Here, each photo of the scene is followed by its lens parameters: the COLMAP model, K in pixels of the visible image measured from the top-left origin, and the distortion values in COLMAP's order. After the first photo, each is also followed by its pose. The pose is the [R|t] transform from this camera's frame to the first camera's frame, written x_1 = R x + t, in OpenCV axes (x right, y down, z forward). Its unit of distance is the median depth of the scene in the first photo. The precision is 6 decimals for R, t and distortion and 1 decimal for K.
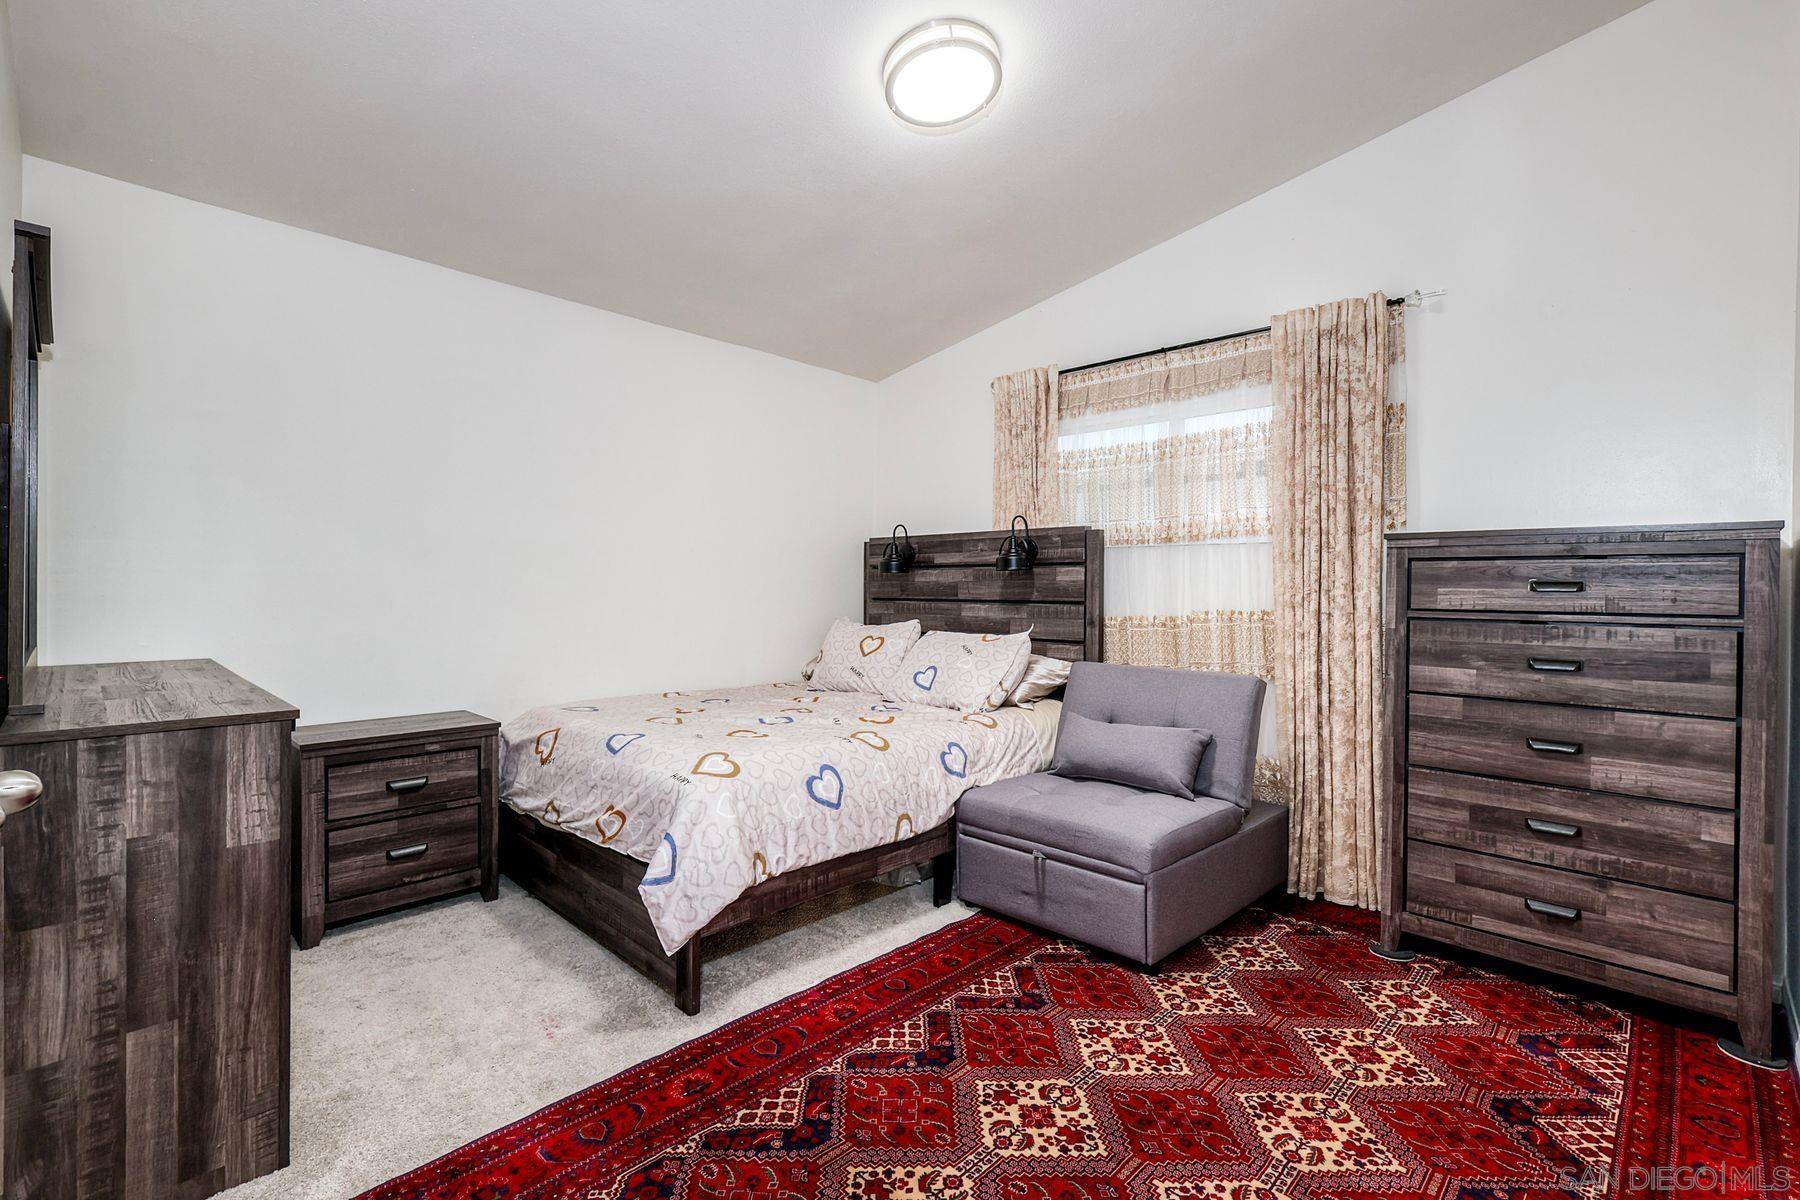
lens RADIAL K [[787.7, 0, 896.3], [0, 787.7, 594.4], [0, 0, 1]] dist [0.002324, -0.000474]
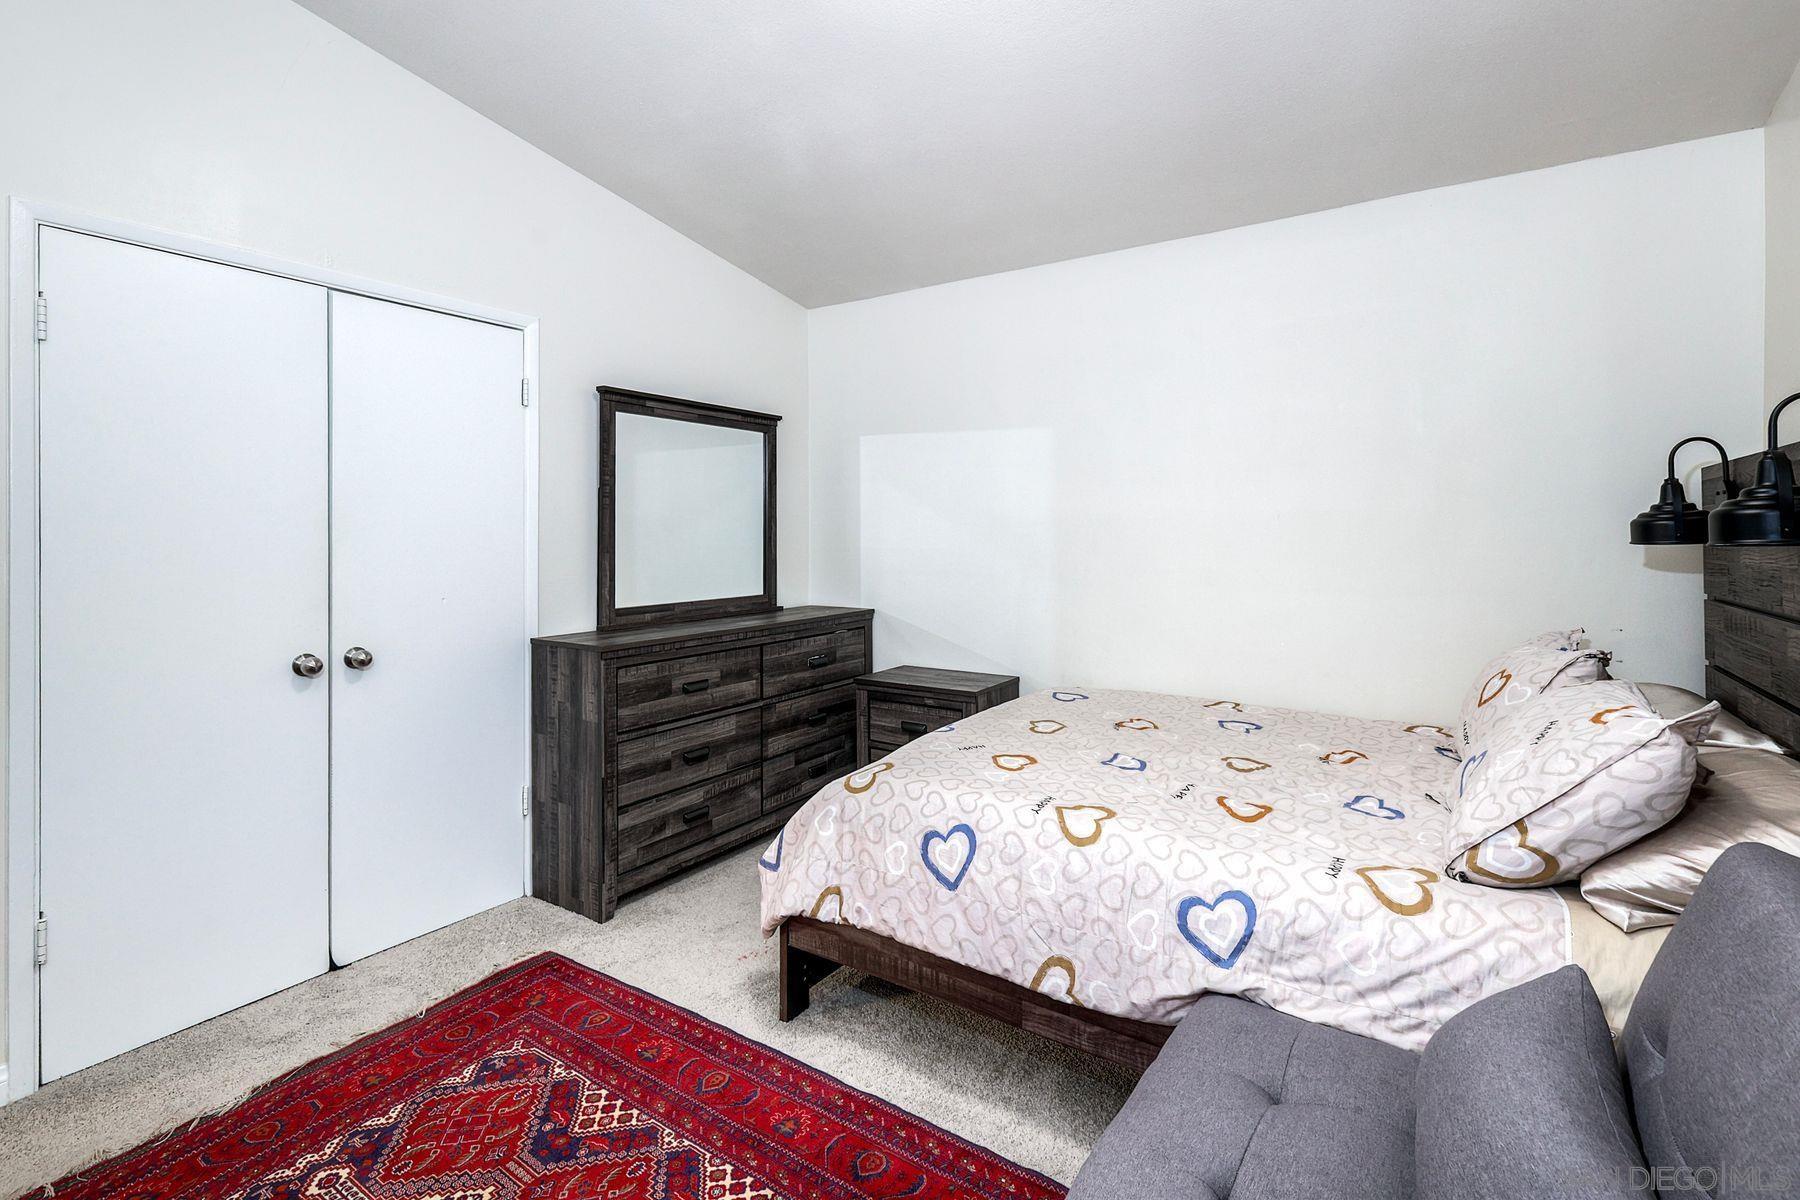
lens RADIAL K [[787.7, 0, 860.8], [0, 787.7, 538.6], [0, 0, 1]] dist [0.002324, -0.000474]
pose [[0.205145, -0.007127, -0.978706, 0.592088], [-0.003208, 0.999963, -0.007954, -0.040760], [0.978726, 0.004772, 0.205115, 0.741124]]
